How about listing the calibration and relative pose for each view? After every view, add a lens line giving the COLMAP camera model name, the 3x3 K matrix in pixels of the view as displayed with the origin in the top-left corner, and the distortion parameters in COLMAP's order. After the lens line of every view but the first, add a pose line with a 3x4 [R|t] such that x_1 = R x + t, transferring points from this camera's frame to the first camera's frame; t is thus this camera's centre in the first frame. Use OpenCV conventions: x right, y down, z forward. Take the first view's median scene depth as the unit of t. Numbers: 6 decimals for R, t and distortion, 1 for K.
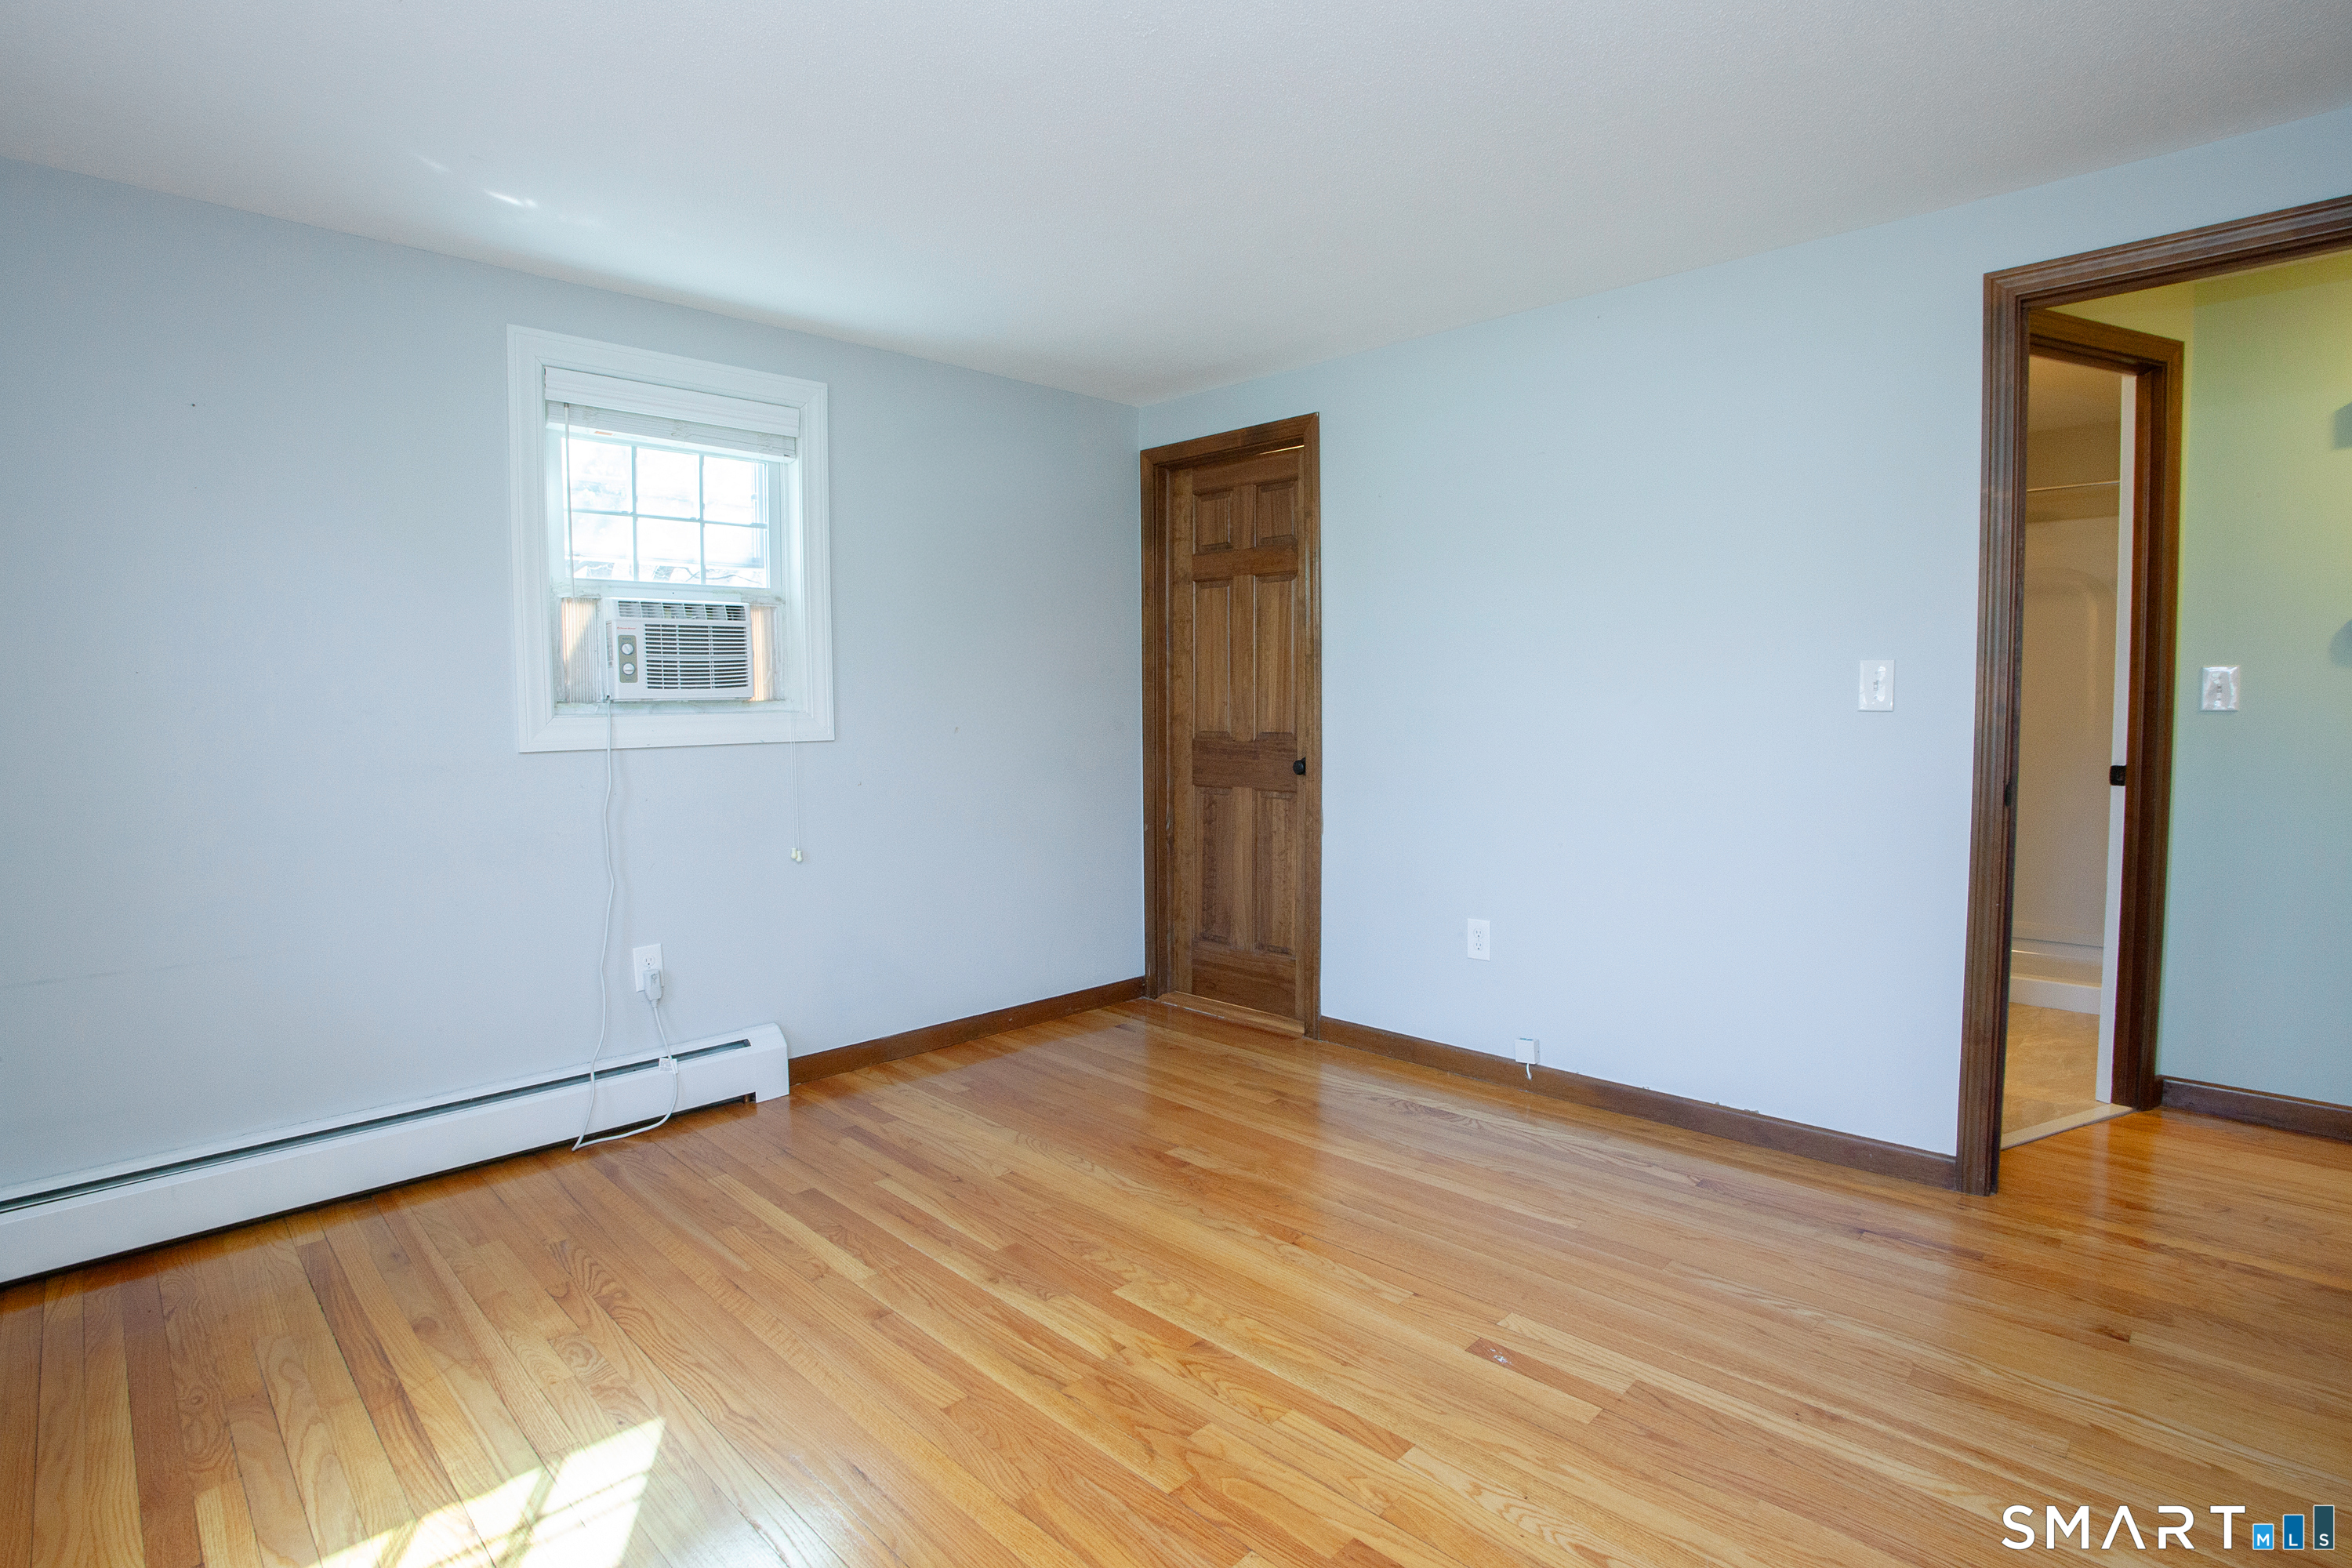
lens RADIAL K [[1151.0, 0, 1181.9], [0, 1151.0, 781.2], [0, 0, 1]] dist [-0.088793, 0.030039]
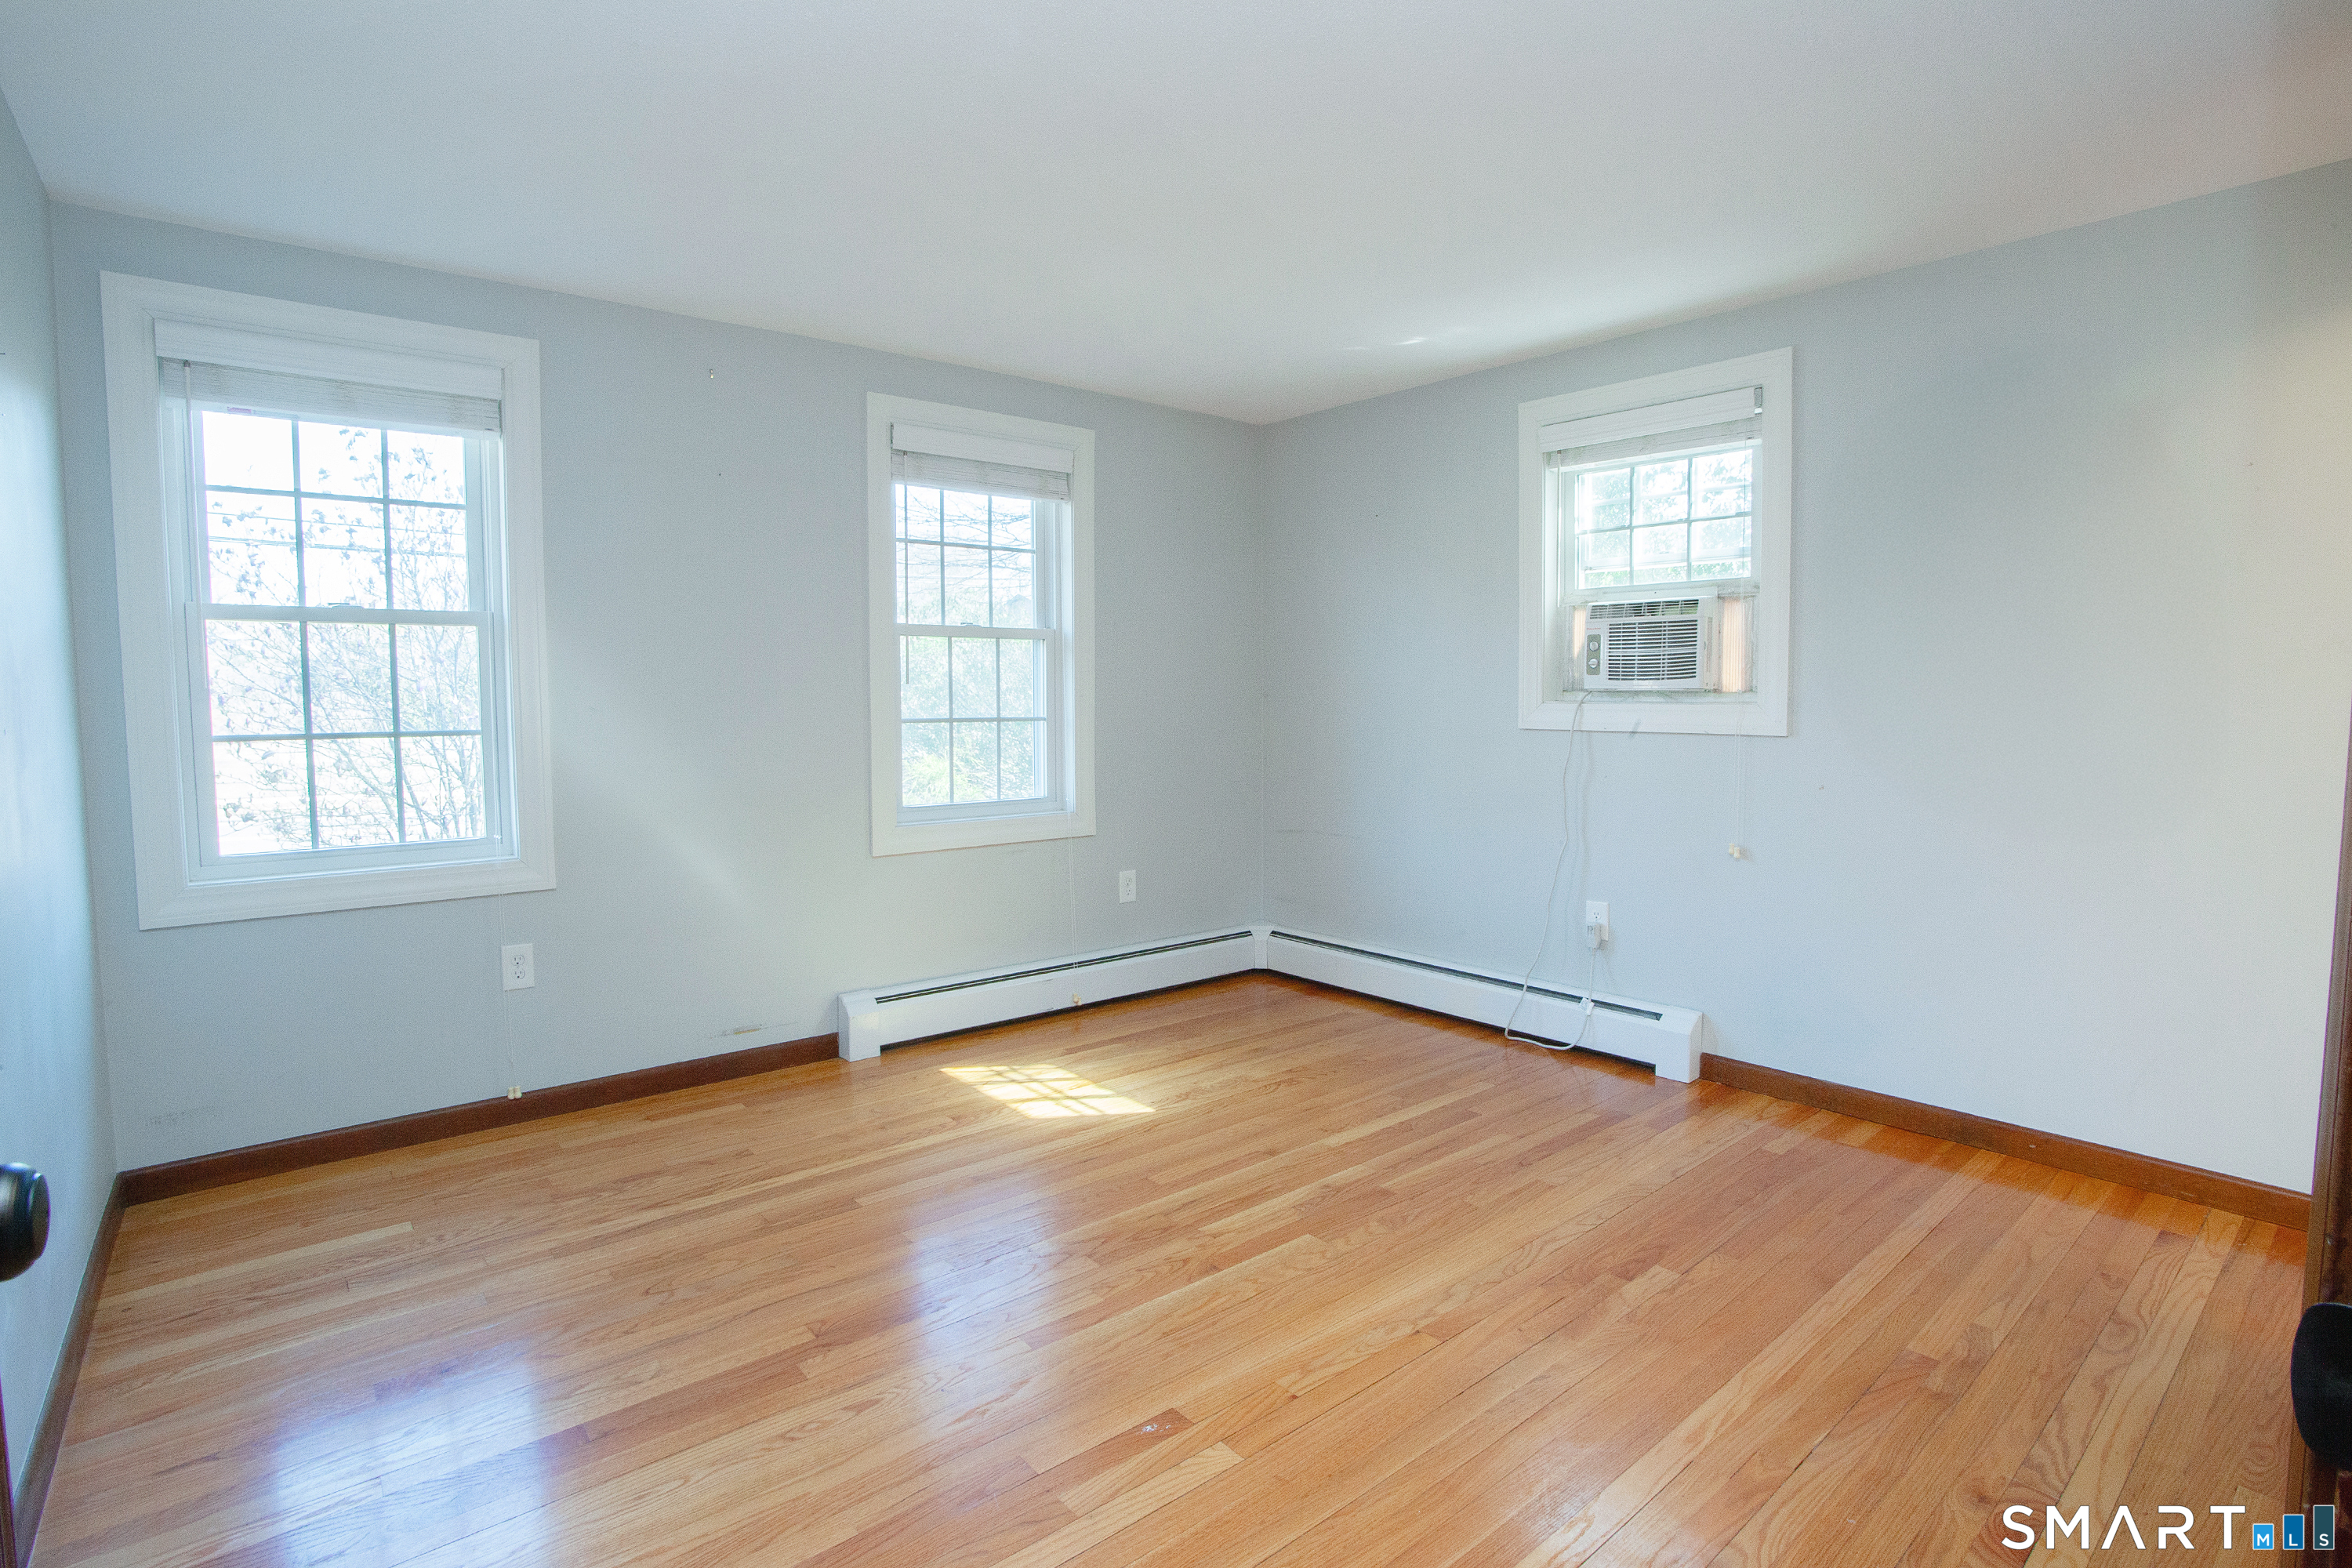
lens RADIAL K [[1151.0, 0, 1181.9], [0, 1151.0, 781.2], [0, 0, 1]] dist [-0.088793, 0.030039]
pose [[-0.098544, 0.087179, -0.991307, 0.753535], [-0.064888, 0.993472, 0.093819, -0.062270], [0.993015, 0.073570, -0.092243, 0.707562]]
